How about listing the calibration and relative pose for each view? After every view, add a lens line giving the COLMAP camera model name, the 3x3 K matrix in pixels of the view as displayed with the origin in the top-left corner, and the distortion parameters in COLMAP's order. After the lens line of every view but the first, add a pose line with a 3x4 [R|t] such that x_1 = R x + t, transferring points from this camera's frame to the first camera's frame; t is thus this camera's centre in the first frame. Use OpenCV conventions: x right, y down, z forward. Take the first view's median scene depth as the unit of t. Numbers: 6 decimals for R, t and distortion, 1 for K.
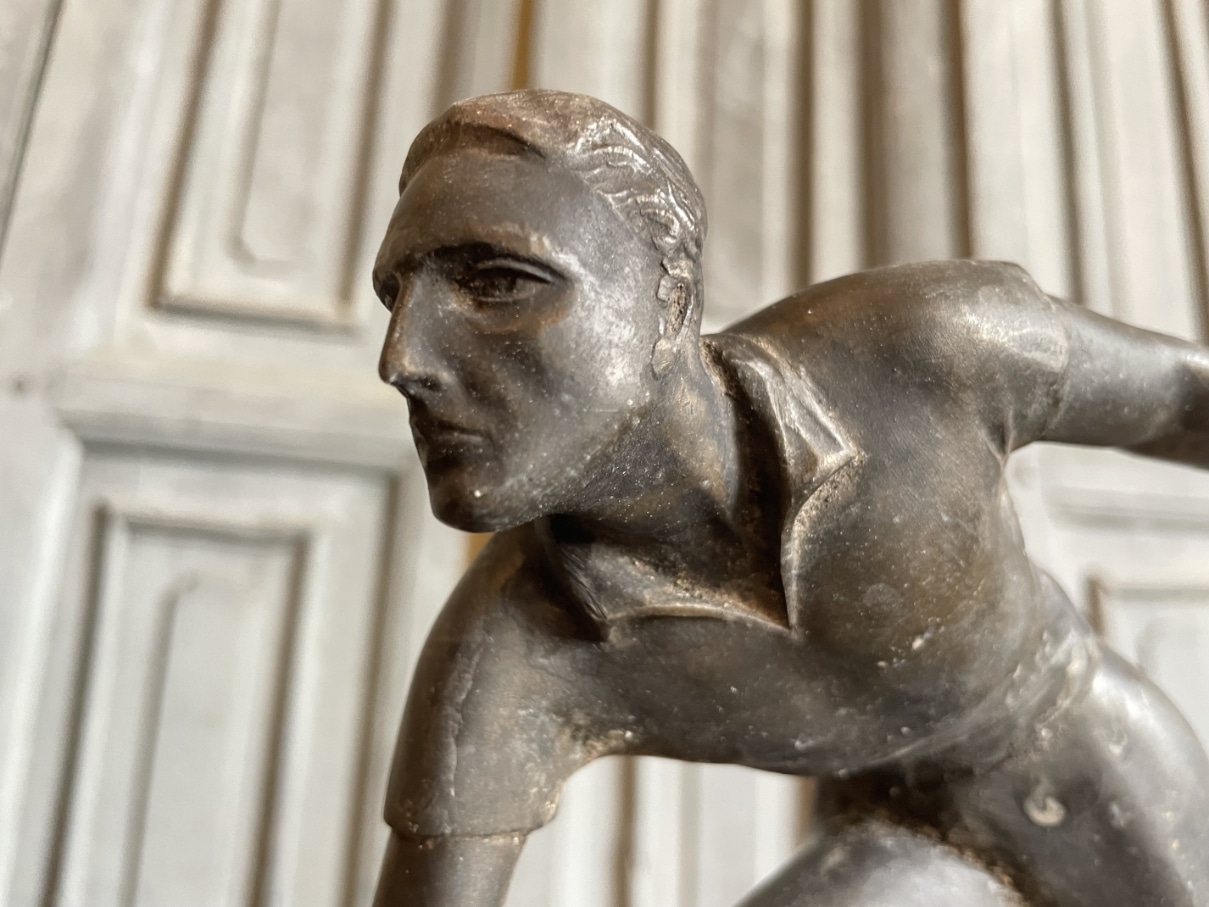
lens RADIAL K [[948.0, 0, 608.1], [0, 948.0, 453.8], [0, 0, 1]] dist [0.073557, -0.127261]
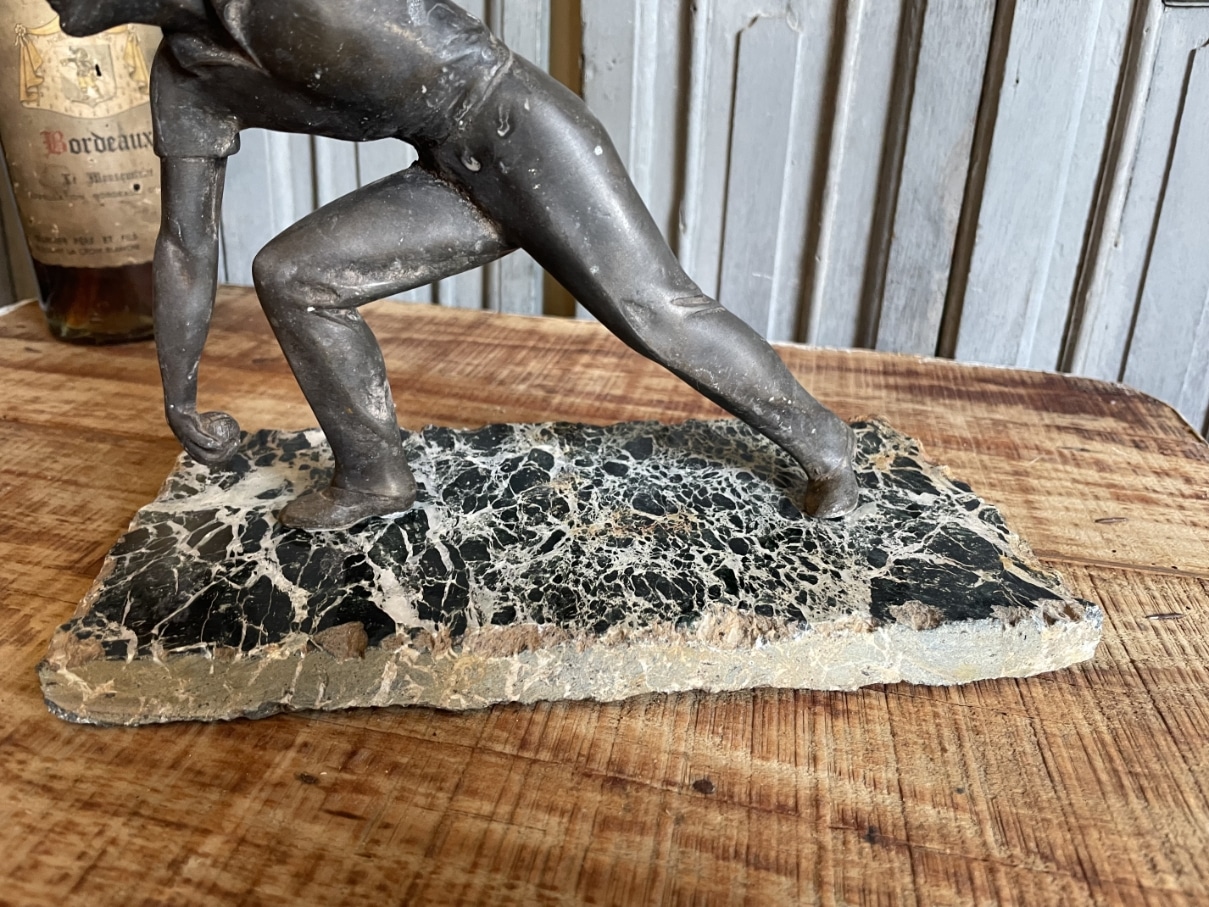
lens RADIAL K [[948.0, 0, 600.6], [0, 948.0, 446.8], [0, 0, 1]] dist [0.073557, -0.127261]
pose [[0.905160, 0.153820, -0.396264, 1.962298], [0.093416, 0.837455, 0.538463, -0.217534], [0.414680, -0.524413, 0.743661, -0.824742]]
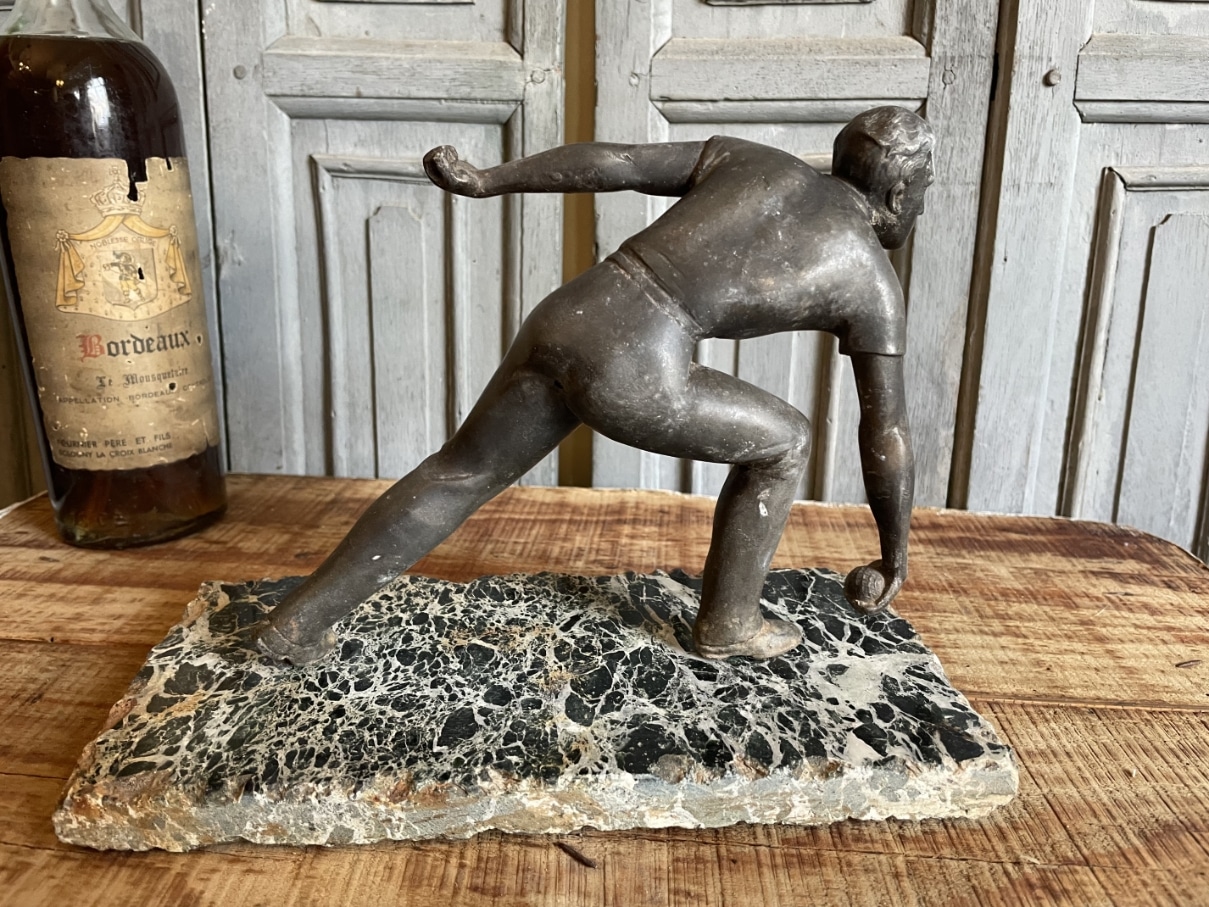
lens RADIAL K [[948.0, 0, 595.2], [0, 948.0, 444.6], [0, 0, 1]] dist [0.073557, -0.127261]
pose [[0.952876, 0.046280, -0.299809, 1.203715], [0.087806, 0.903914, 0.418604, -0.450749], [0.290375, -0.425203, 0.857254, -1.068486]]
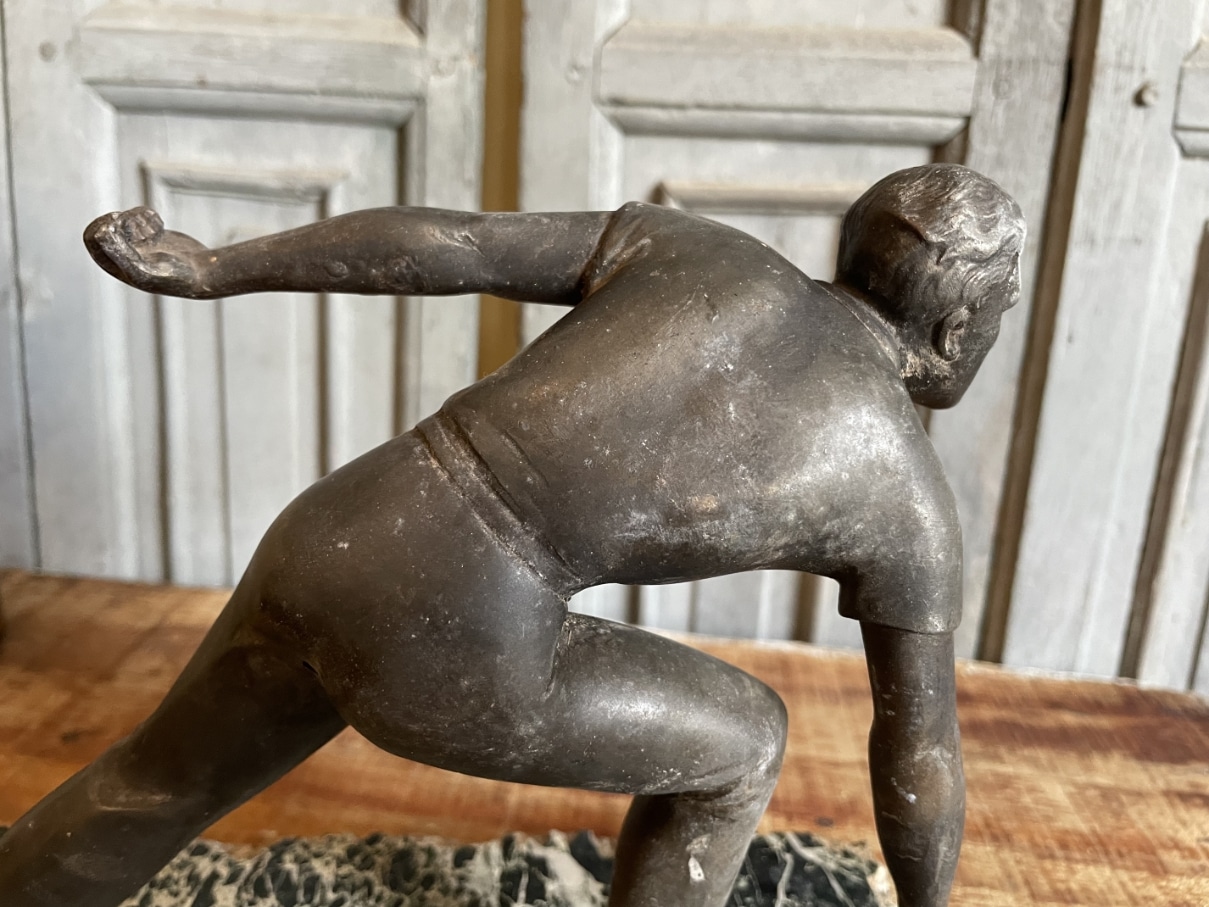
lens RADIAL K [[948.0, 0, 597.6], [0, 948.0, 431.9], [0, 0, 1]] dist [0.073557, -0.127261]
pose [[0.952178, 0.080049, -0.294870, 1.091019], [0.056904, 0.901727, 0.428544, -0.397095], [0.300197, -0.424830, 0.854050, 0.404837]]
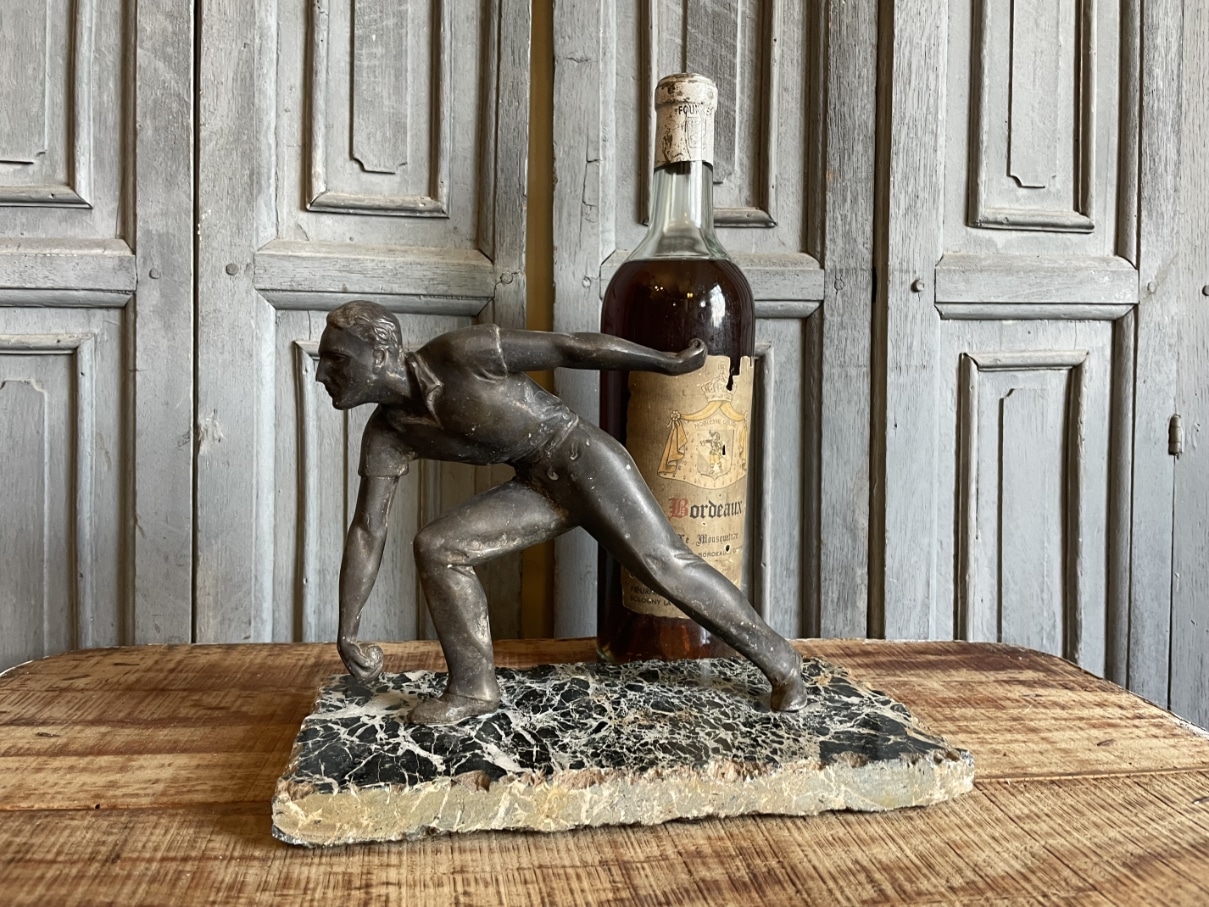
lens RADIAL K [[948.0, 0, 597.6], [0, 948.0, 427.9], [0, 0, 1]] dist [0.073557, -0.127261]
pose [[0.993269, -0.029435, -0.112030, 0.501124], [0.055610, 0.969600, 0.238293, -0.588759], [0.101610, -0.242919, 0.964710, -1.825428]]
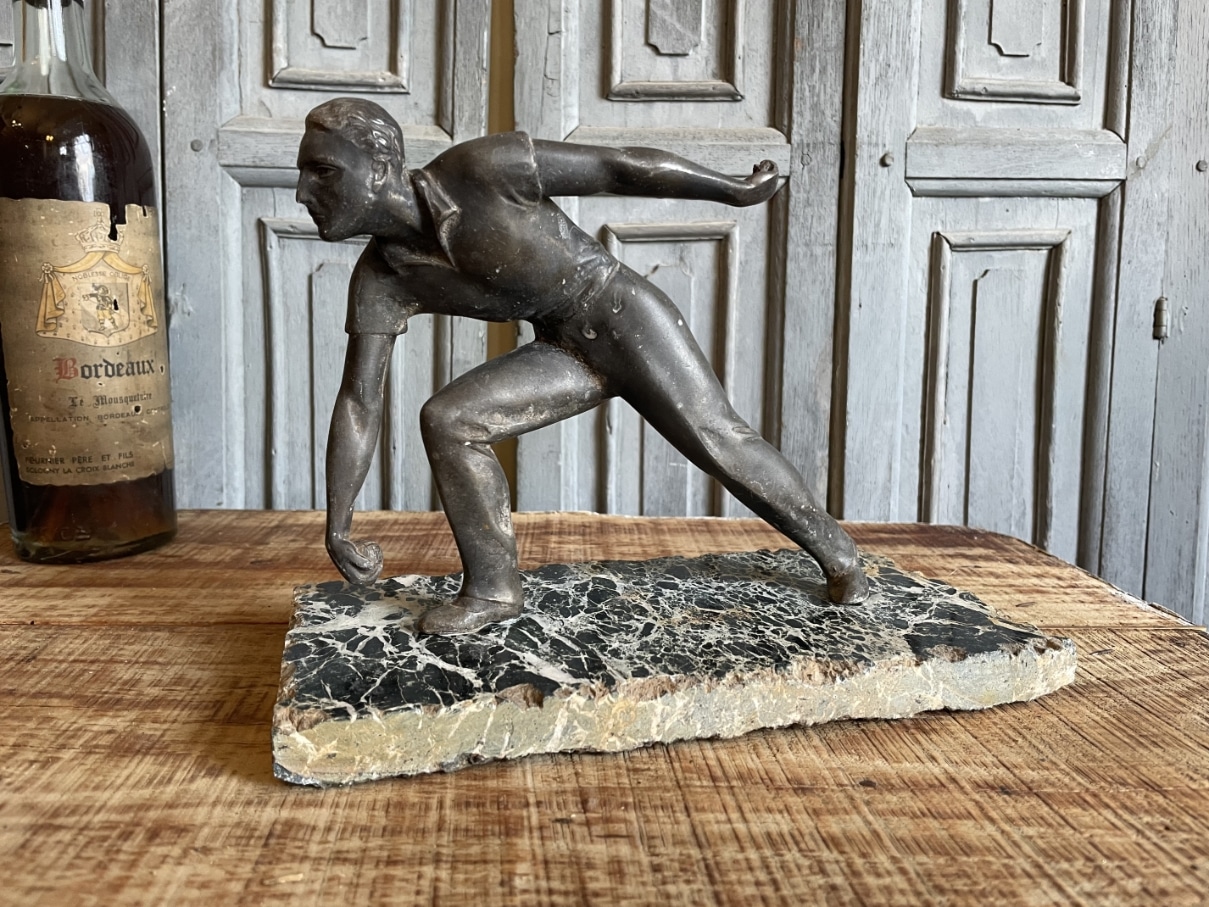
lens RADIAL K [[948.0, 0, 598.7], [0, 948.0, 437.7], [0, 0, 1]] dist [0.073557, -0.127261]
pose [[0.982542, -0.008644, -0.185838, 1.191908], [0.065931, 0.950266, 0.304382, -0.195369], [0.173965, -0.311321, 0.934246, -1.893384]]
